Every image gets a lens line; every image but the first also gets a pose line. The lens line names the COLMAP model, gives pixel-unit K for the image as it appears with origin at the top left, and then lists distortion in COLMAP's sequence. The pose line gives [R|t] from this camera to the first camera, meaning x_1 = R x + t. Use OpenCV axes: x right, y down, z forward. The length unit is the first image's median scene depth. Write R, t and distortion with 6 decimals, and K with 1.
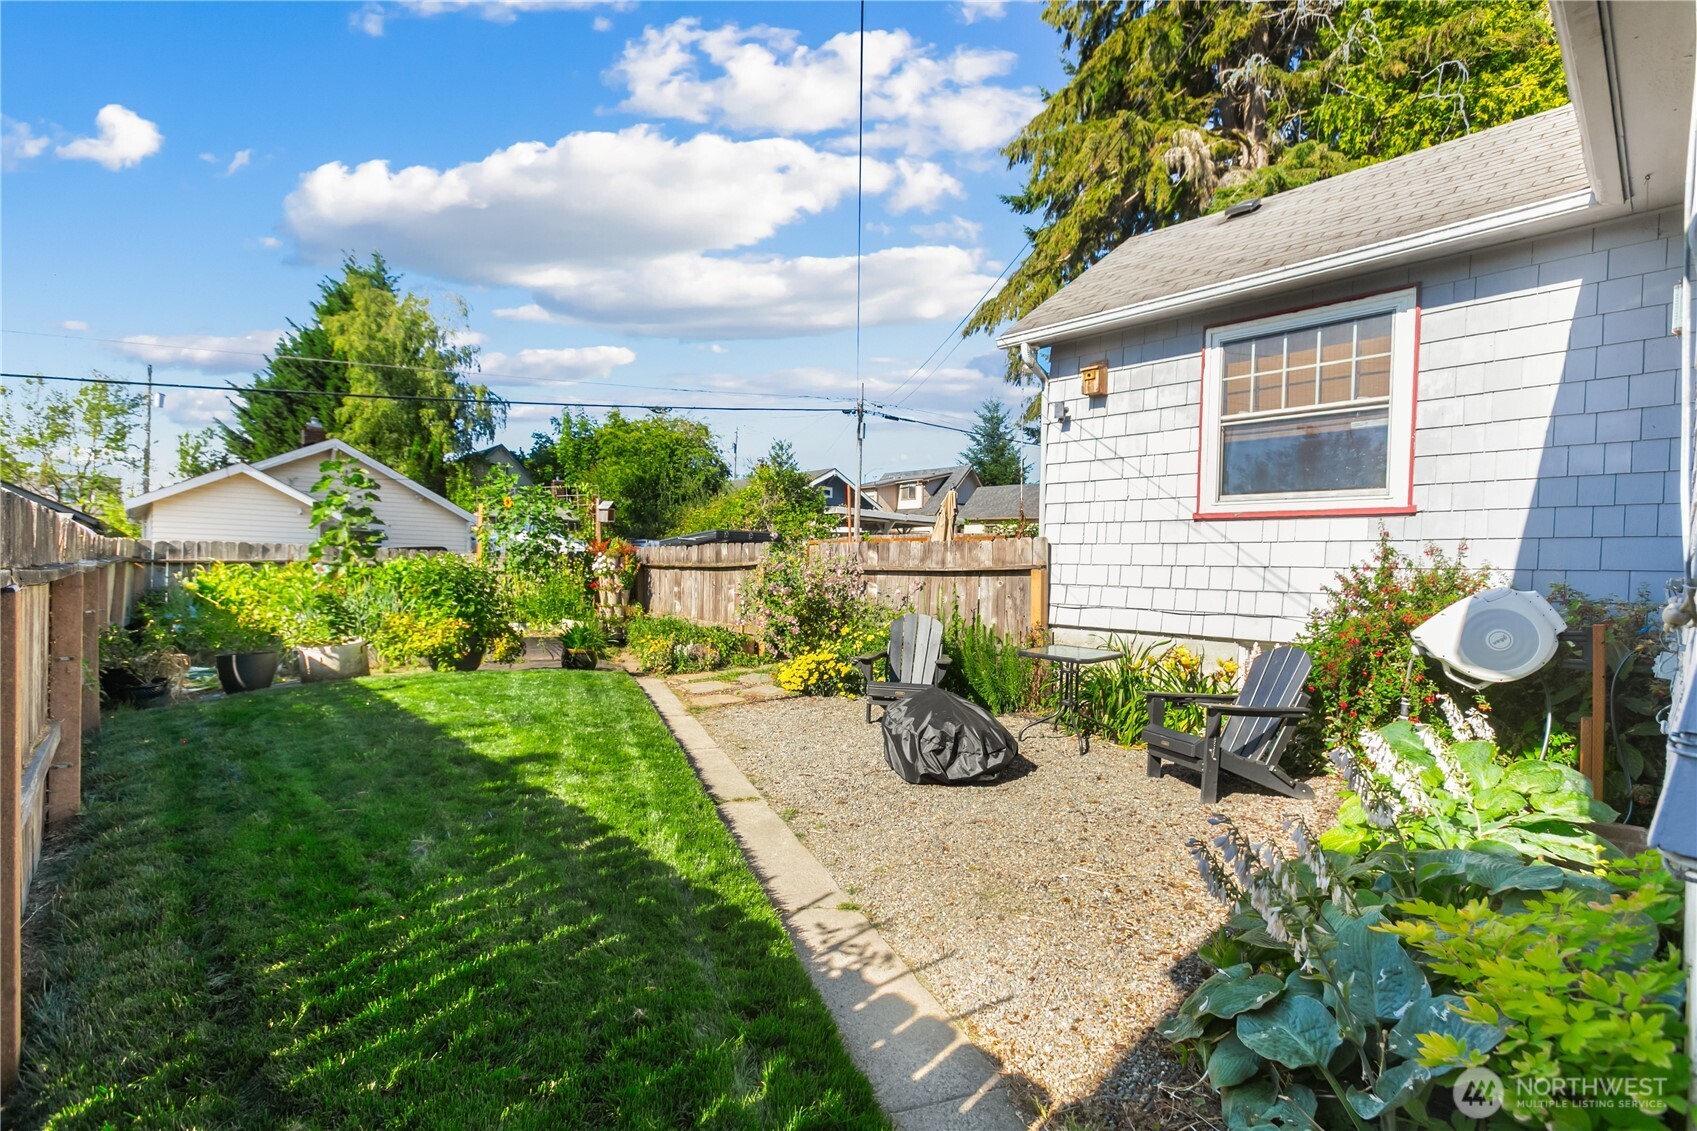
lens RADIAL K [[769.2, 0, 848.9], [0, 769.2, 556.0], [0, 0, 1]] dist [-0.014066, 0.009265]
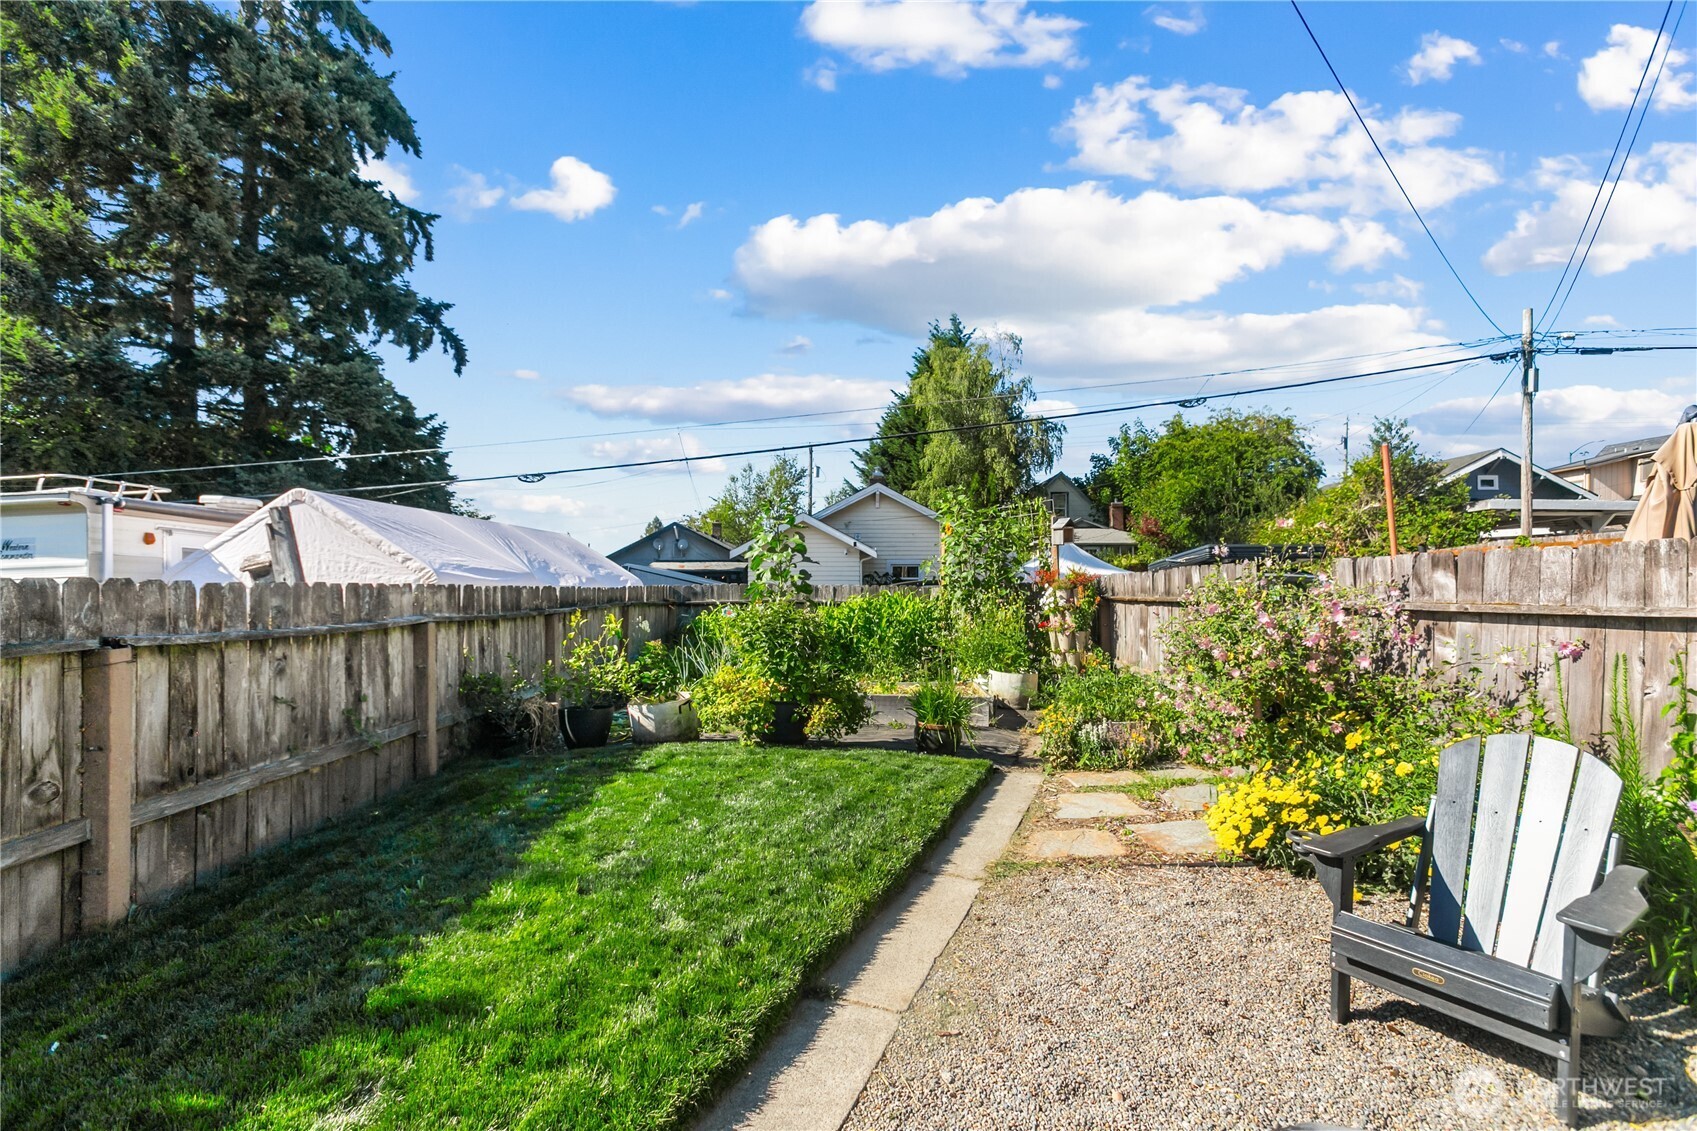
lens RADIAL K [[762.1, 0, 851.4], [0, 762.1, 589.2], [0, 0, 1]] dist [-0.002595, 0.000487]
pose [[0.735850, -0.023220, -0.676746, 0.059962], [0.031289, 0.999510, -0.000273, -0.005159], [0.676421, -0.020974, 0.736216, 0.295802]]
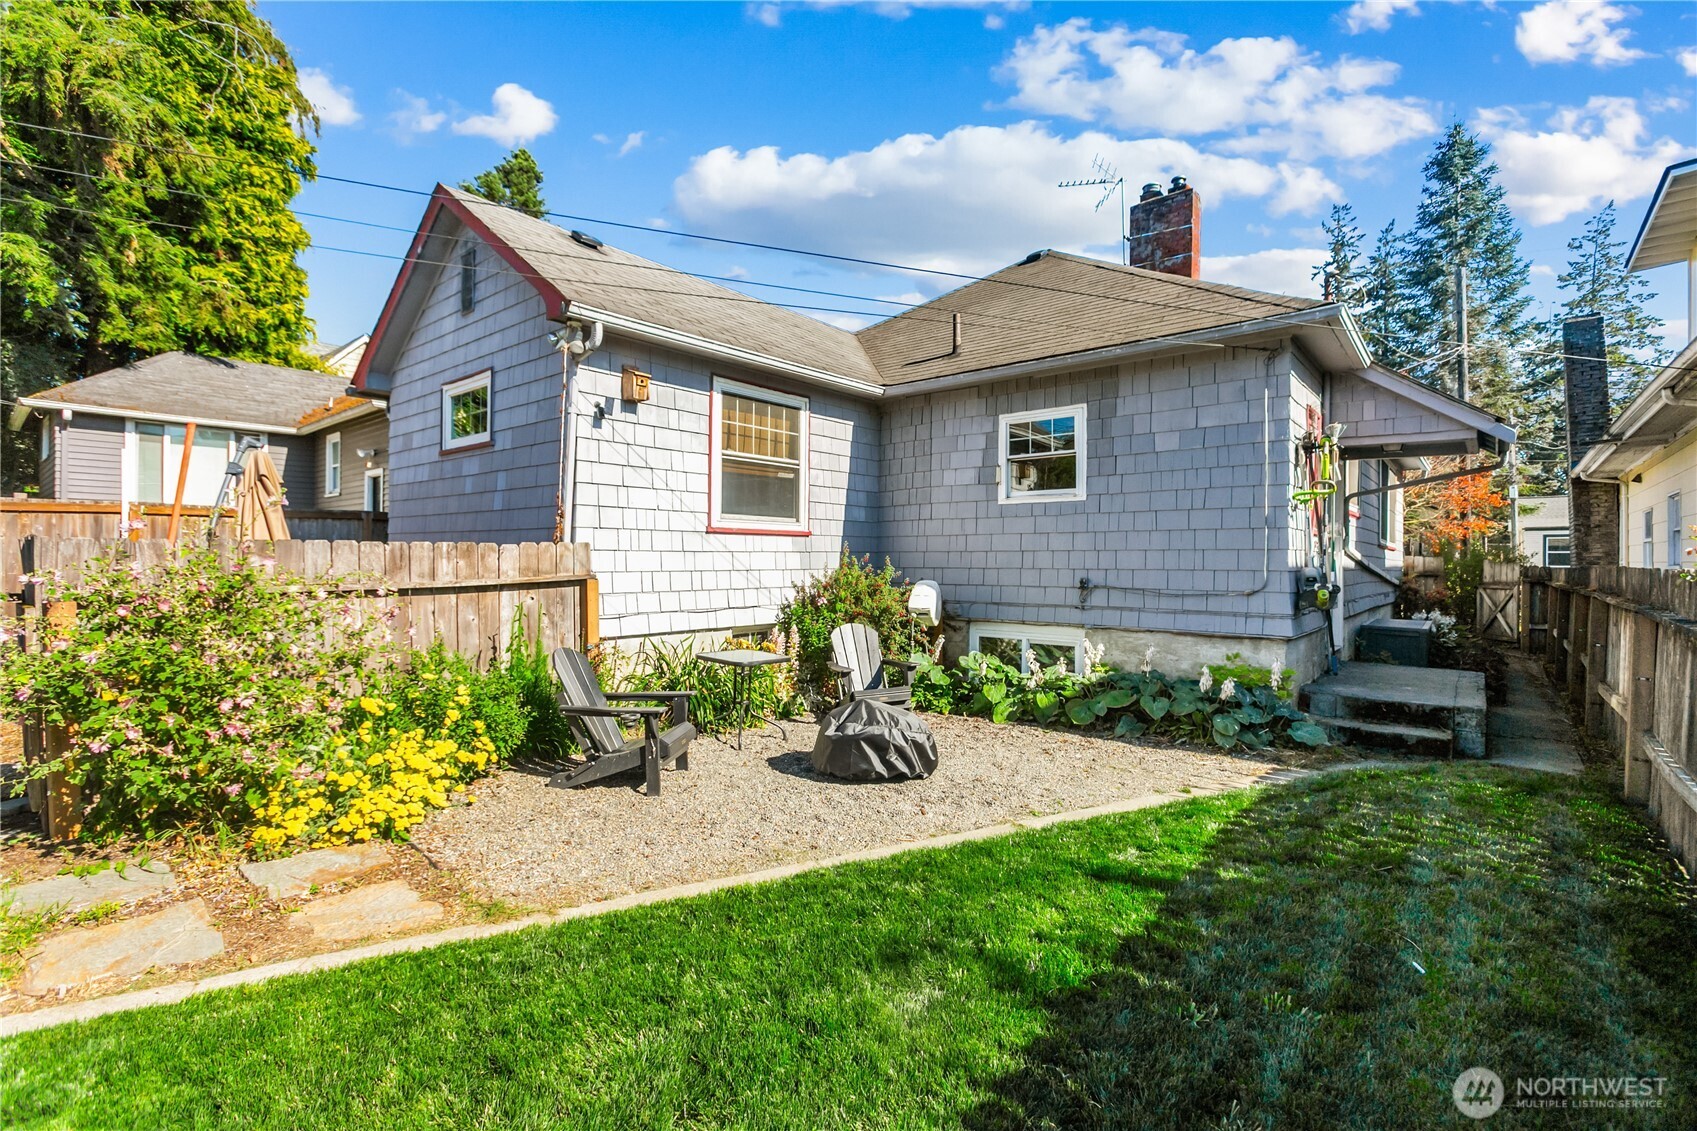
lens RADIAL K [[755.8, 0, 844.5], [0, 755.8, 560.5], [0, 0, 1]] dist [-0.009822, 0.009763]
pose [[-0.111544, -0.016282, 0.993626, -0.400033], [-0.011147, 0.999823, 0.015132, -0.012401], [-0.993697, -0.009388, -0.111706, 0.493699]]
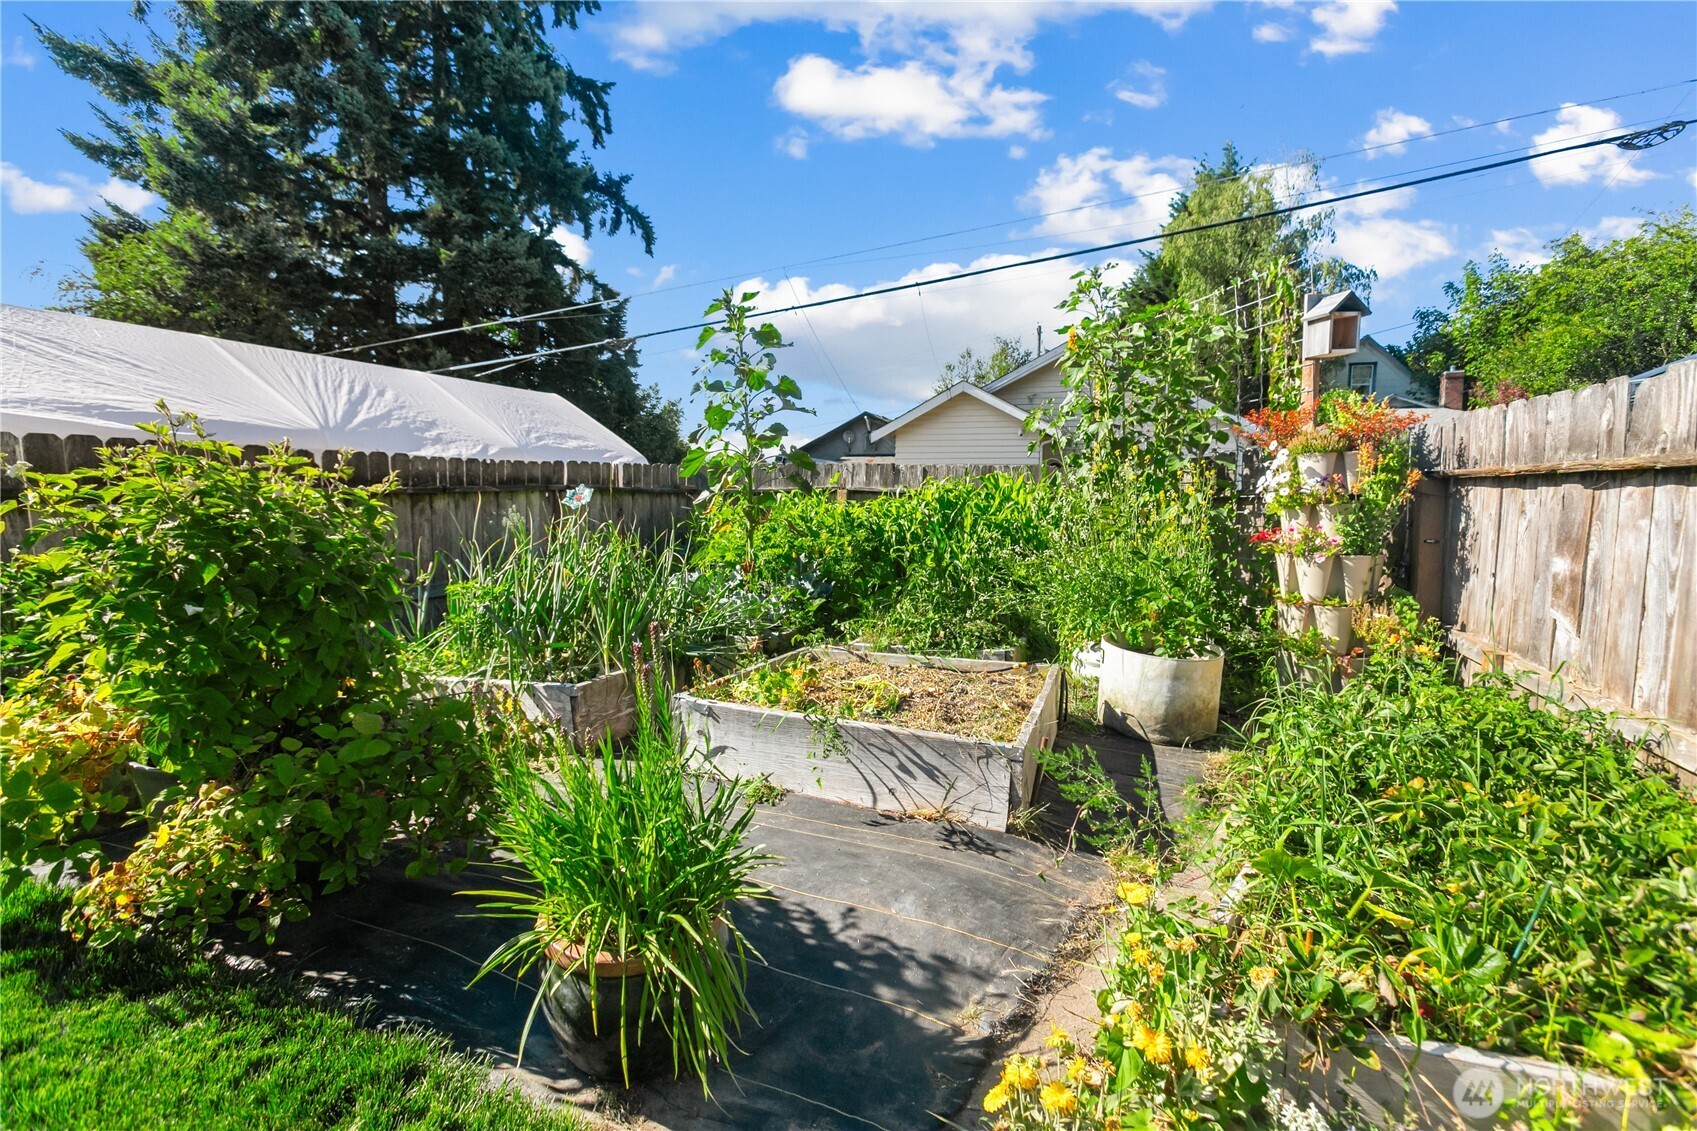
lens RADIAL K [[755.8, 0, 844.5], [0, 755.8, 560.5], [0, 0, 1]] dist [-0.009822, 0.009763]
pose [[0.476055, 0.063672, -0.877107, -0.124701], [0.018802, 0.996411, 0.082538, 0.017586], [0.879214, -0.055784, 0.473150, 0.695759]]
